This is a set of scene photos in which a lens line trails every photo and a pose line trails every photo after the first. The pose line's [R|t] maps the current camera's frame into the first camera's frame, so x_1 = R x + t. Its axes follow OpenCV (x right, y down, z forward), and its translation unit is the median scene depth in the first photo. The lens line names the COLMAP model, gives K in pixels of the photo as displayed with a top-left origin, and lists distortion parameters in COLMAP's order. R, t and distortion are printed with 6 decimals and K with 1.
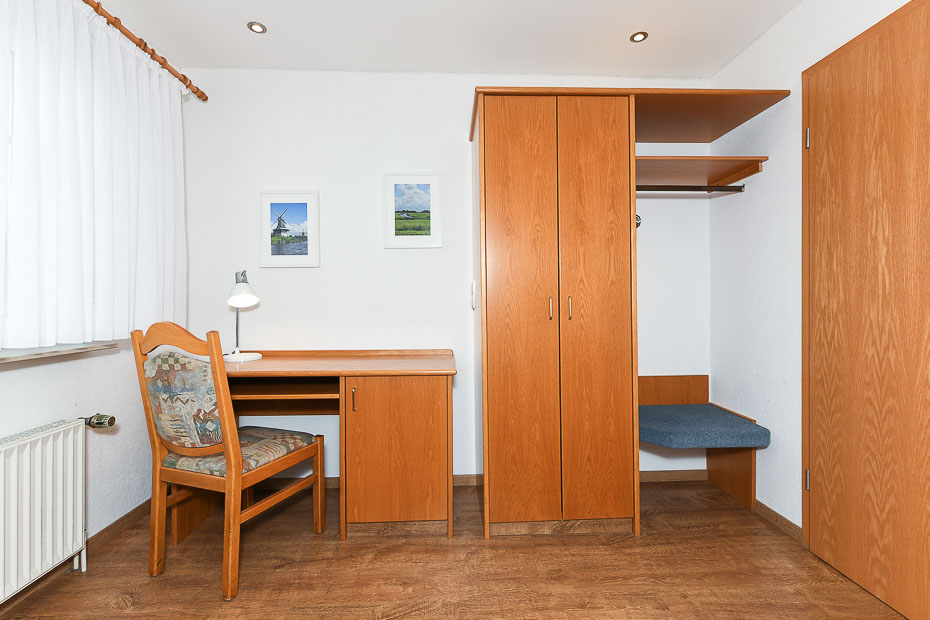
lens RADIAL K [[414.0, 0, 467.4], [0, 414.0, 302.2], [0, 0, 1]] dist [0.002384, -0.000502]
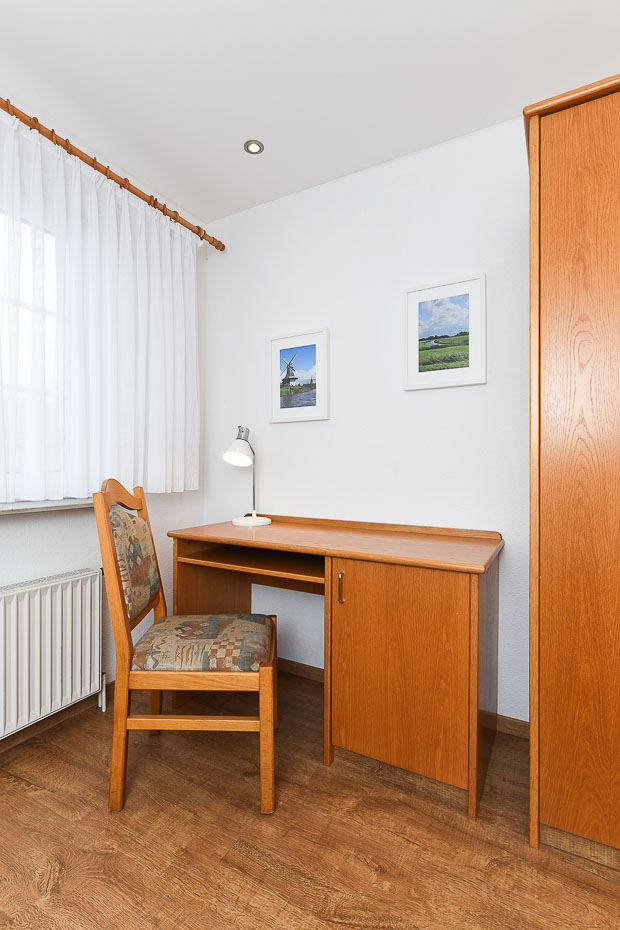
lens RADIAL K [[451.3, 0, 303.8], [0, 451.3, 471.6], [0, 0, 1]] dist [-0.001722, -0.000426]
pose [[0.847926, 0.015688, -0.529882, 0.103947], [-0.008361, 0.999833, 0.016223, 0.007150], [0.530048, -0.009326, 0.847916, 0.258388]]
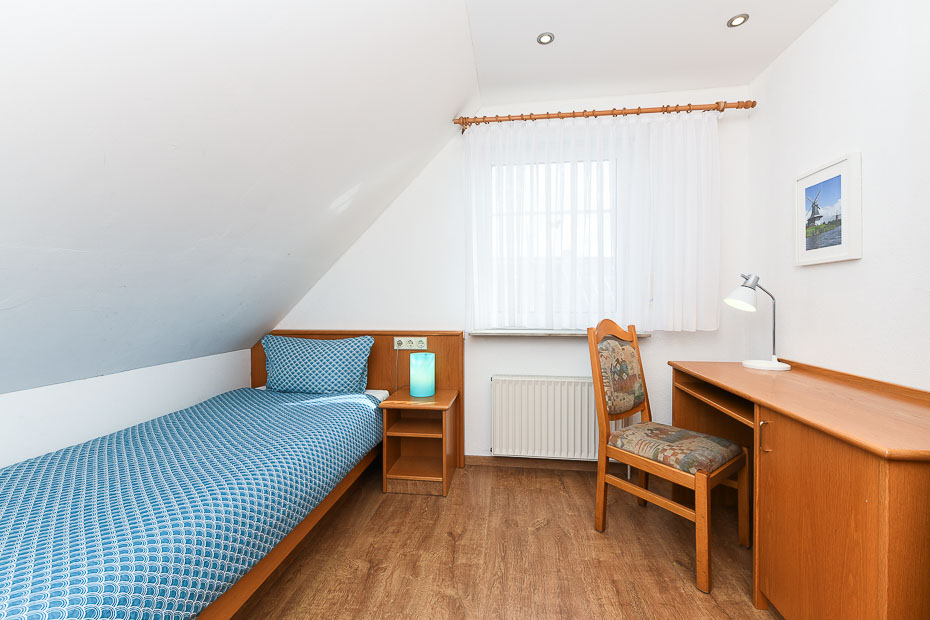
lens RADIAL K [[389.9, 0, 465.3], [0, 389.9, 302.6], [0, 0, 1]] dist [0.000175, -0.000218]
pose [[-0.174978, 0.012475, -0.984493, 0.530824], [0.005618, 0.999916, 0.011672, -0.026479], [0.984556, -0.003489, -0.175033, 0.573642]]
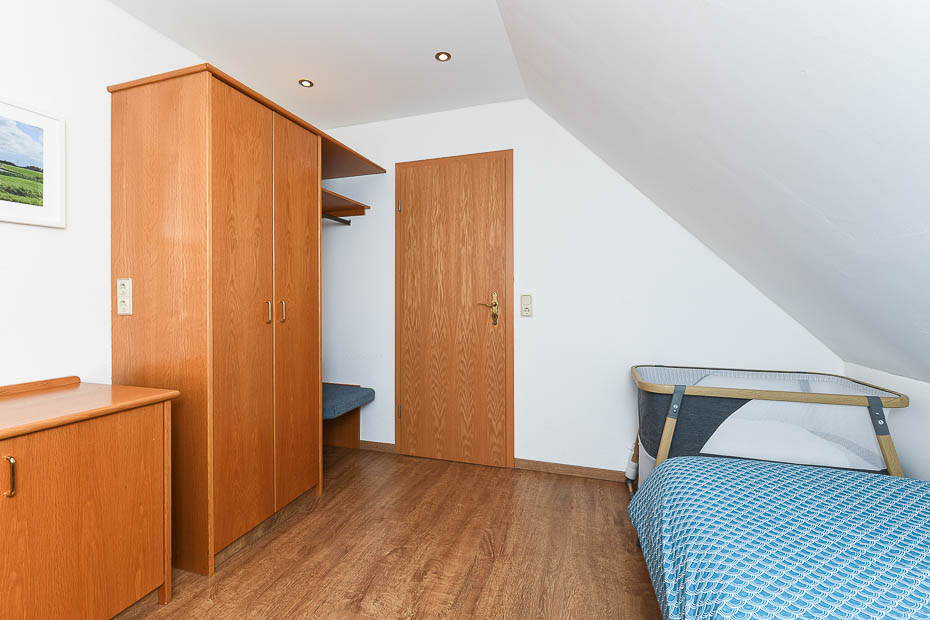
lens RADIAL K [[407.3, 0, 464.6], [0, 407.3, 294.5], [0, 0, 1]] dist [-0.000265, -0.000571]
pose [[0.344699, 0.010930, 0.938650, -0.589326], [0.003208, 0.999913, -0.012821, -0.014433], [-0.938708, 0.007431, 0.344634, 0.190329]]
